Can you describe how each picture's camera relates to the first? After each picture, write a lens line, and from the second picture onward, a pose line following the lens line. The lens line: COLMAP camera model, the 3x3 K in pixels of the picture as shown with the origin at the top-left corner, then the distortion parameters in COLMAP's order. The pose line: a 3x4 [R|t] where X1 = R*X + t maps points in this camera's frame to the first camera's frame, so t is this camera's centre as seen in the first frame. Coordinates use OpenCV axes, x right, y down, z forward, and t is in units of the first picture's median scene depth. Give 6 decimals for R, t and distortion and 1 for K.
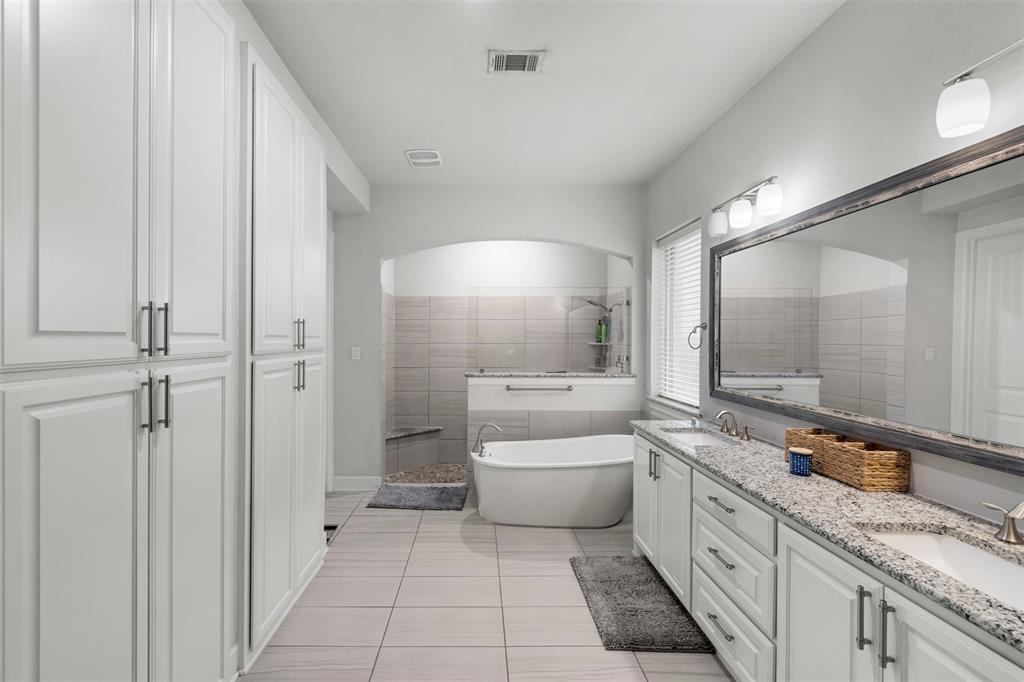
lens RADIAL K [[419.0, 0, 467.1], [0, 419.0, 343.5], [0, 0, 1]] dist [0.017616, 0.000219]
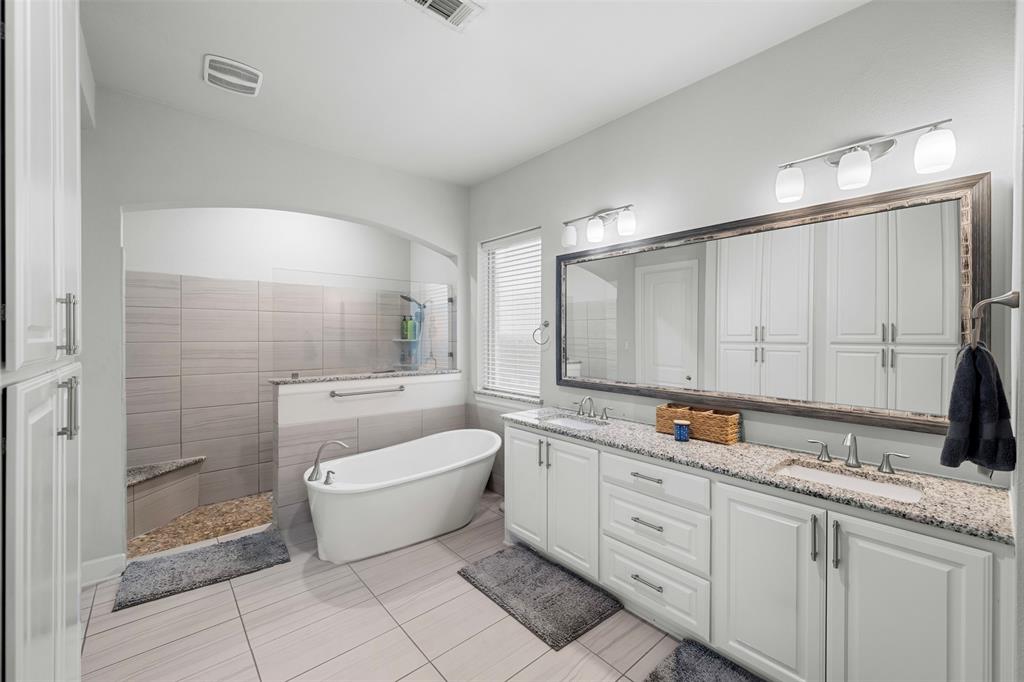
lens RADIAL K [[419.0, 0, 496.0], [0, 419.0, 339.5], [0, 0, 1]] dist [0.017616, 0.000219]
pose [[0.769040, -0.005926, 0.639173, -0.286181], [0.006186, 0.999979, 0.001829, -0.002366], [-0.639171, 0.002548, 0.769061, 0.234062]]
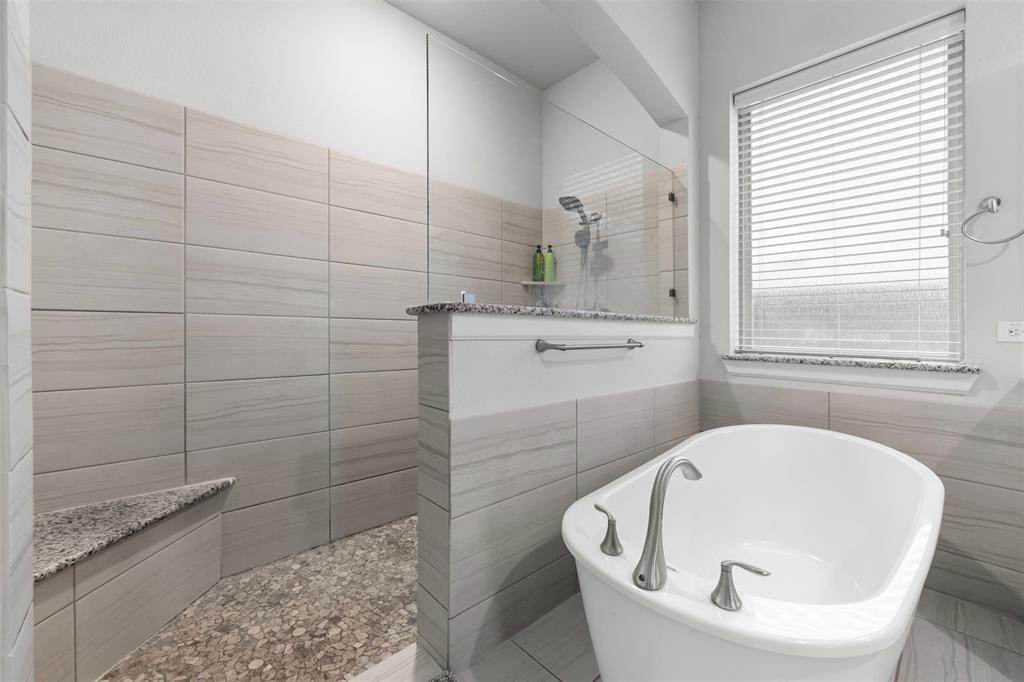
lens RADIAL K [[419.0, 0, 506.8], [0, 419.0, 337.8], [0, 0, 1]] dist [0.017616, 0.000219]
pose [[0.732628, -0.005521, 0.680606, -0.277619], [-0.004678, 0.999903, 0.013148, 0.145729], [-0.680613, -0.012816, 0.732531, 1.157969]]
